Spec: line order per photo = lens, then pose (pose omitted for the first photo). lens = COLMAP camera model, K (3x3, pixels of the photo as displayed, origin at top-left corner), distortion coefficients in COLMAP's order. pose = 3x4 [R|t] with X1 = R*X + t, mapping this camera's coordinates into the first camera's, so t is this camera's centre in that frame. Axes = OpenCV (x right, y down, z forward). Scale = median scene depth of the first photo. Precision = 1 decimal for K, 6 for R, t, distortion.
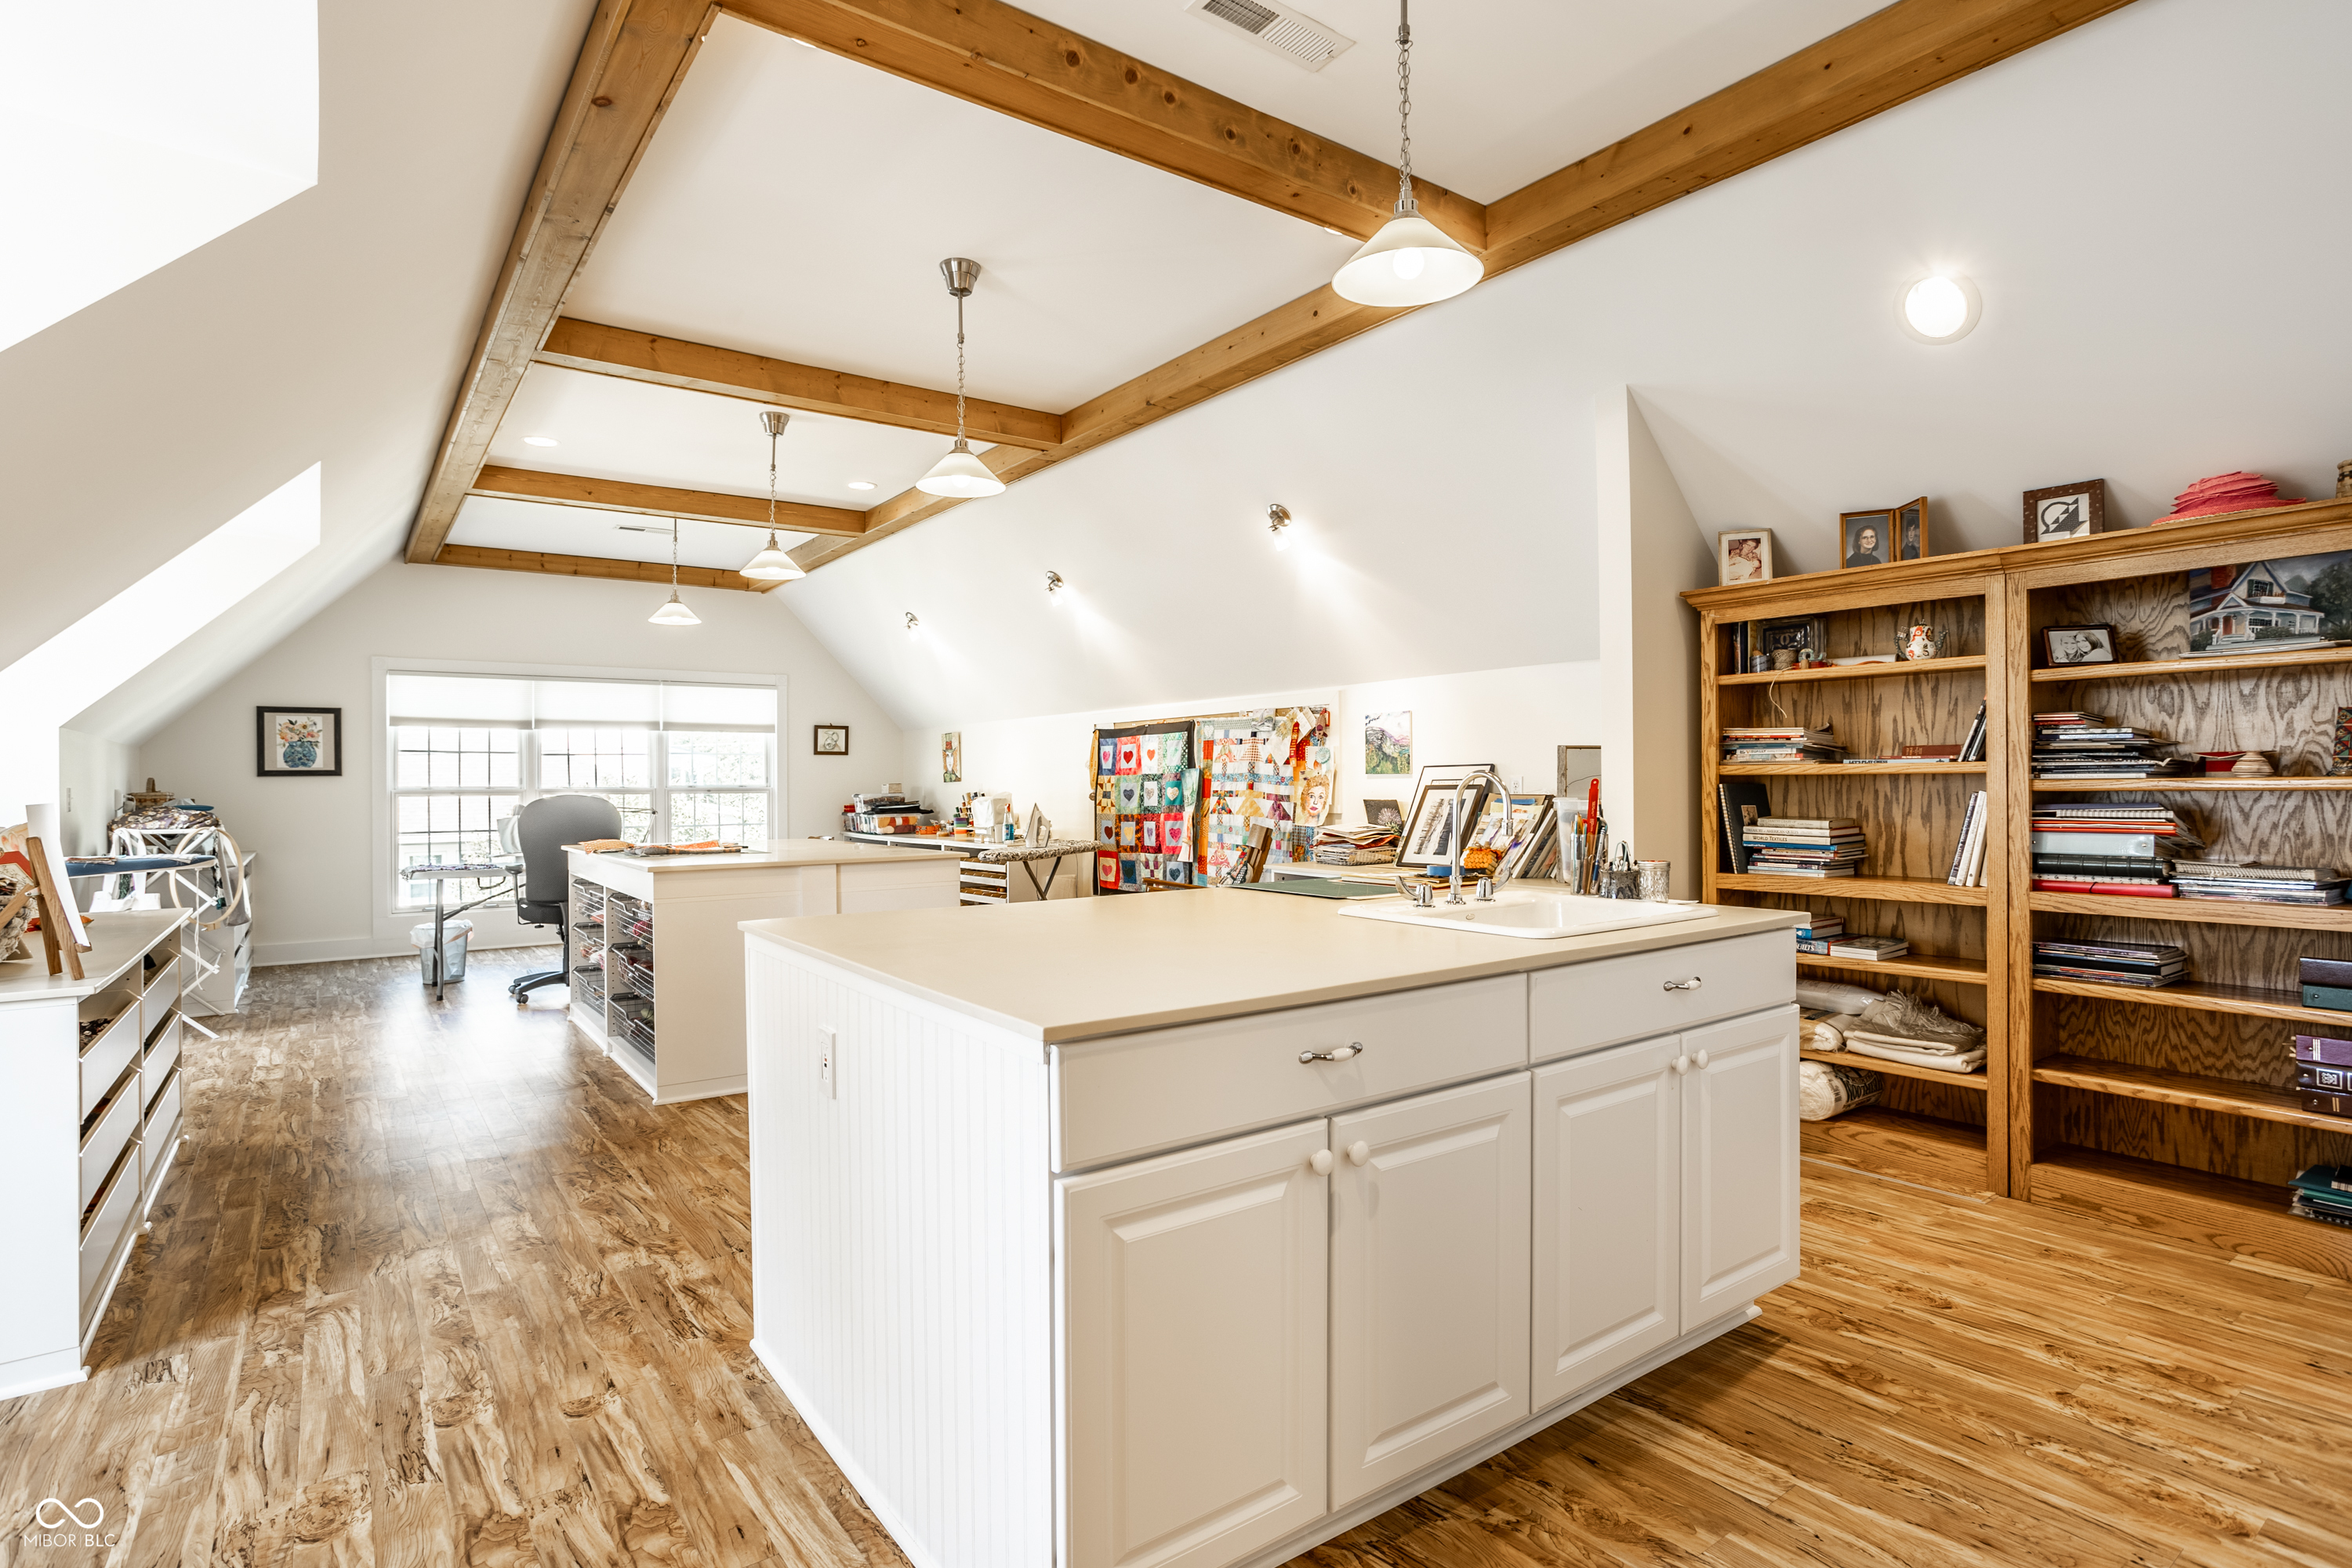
lens RADIAL K [[1220.3, 0, 1184.5], [0, 1220.3, 785.2], [0, 0, 1]] dist [-0.018259, 0.008195]
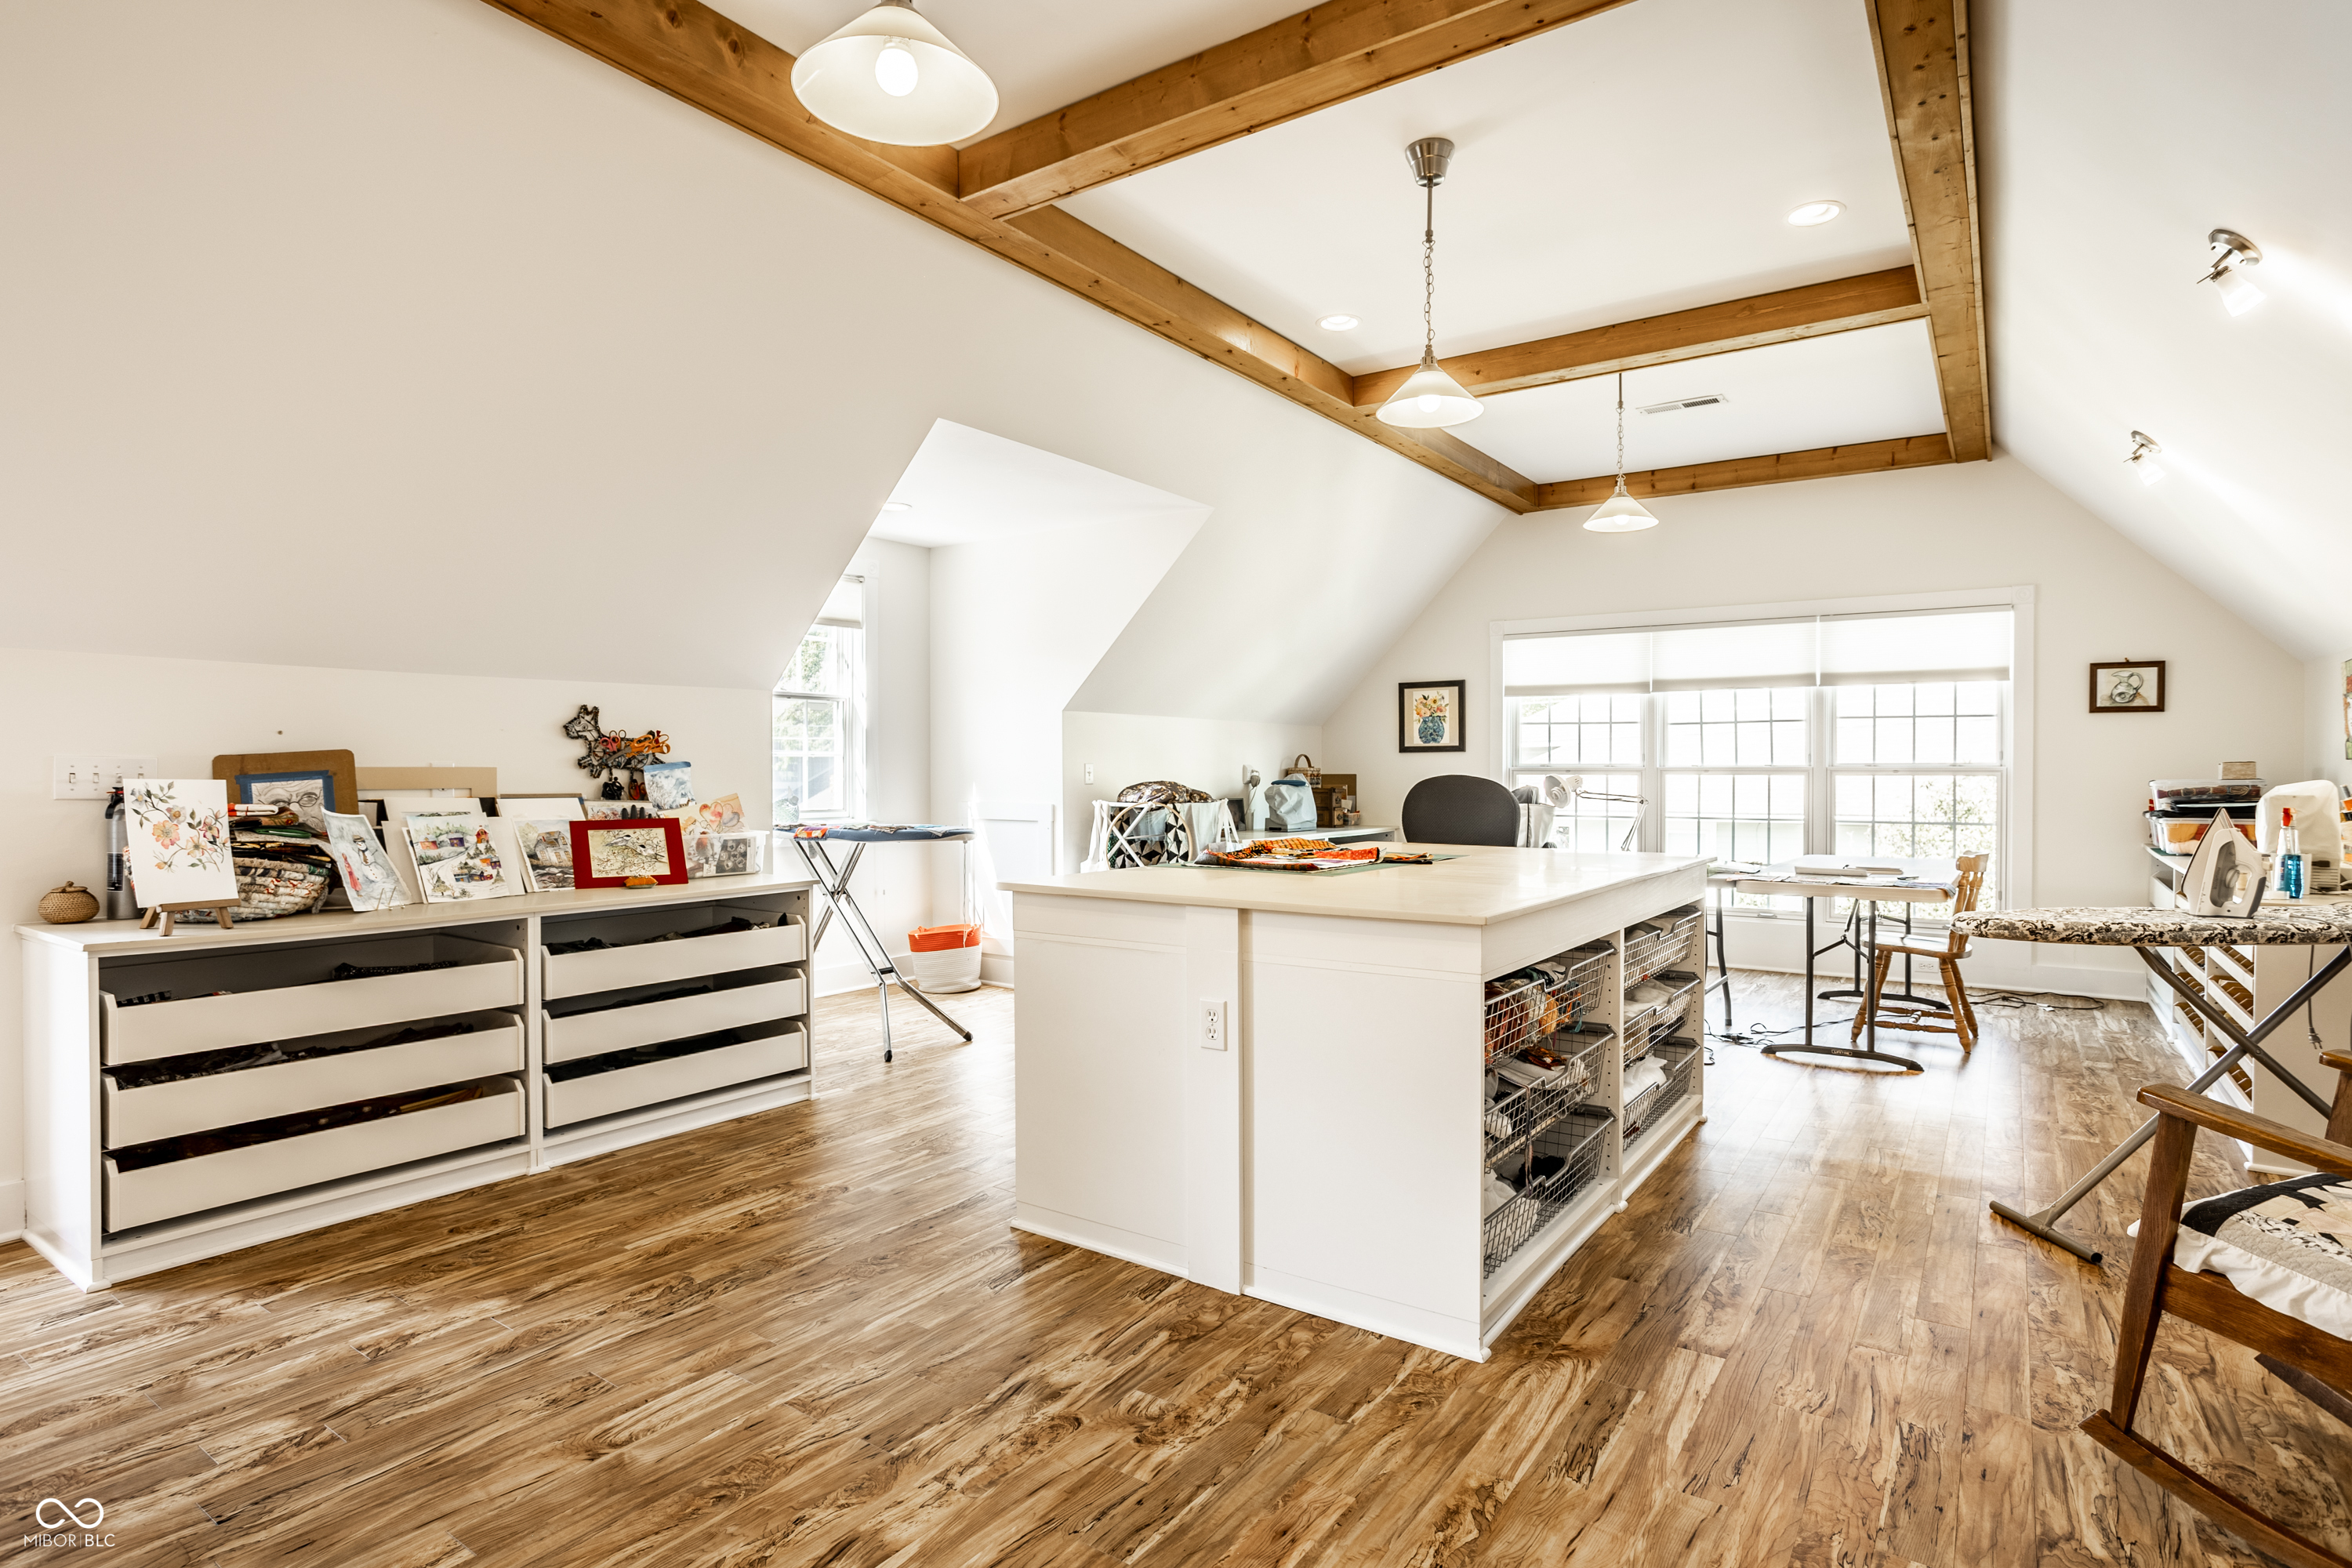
lens RADIAL K [[1220.3, 0, 1177.3], [0, 1220.3, 765.9], [0, 0, 1]] dist [-0.018259, 0.008195]
pose [[0.318206, 0.006703, -0.947998, 0.300225], [-0.004497, 0.999974, 0.005561, -0.001632], [0.948011, 0.002494, 0.318228, 1.047282]]
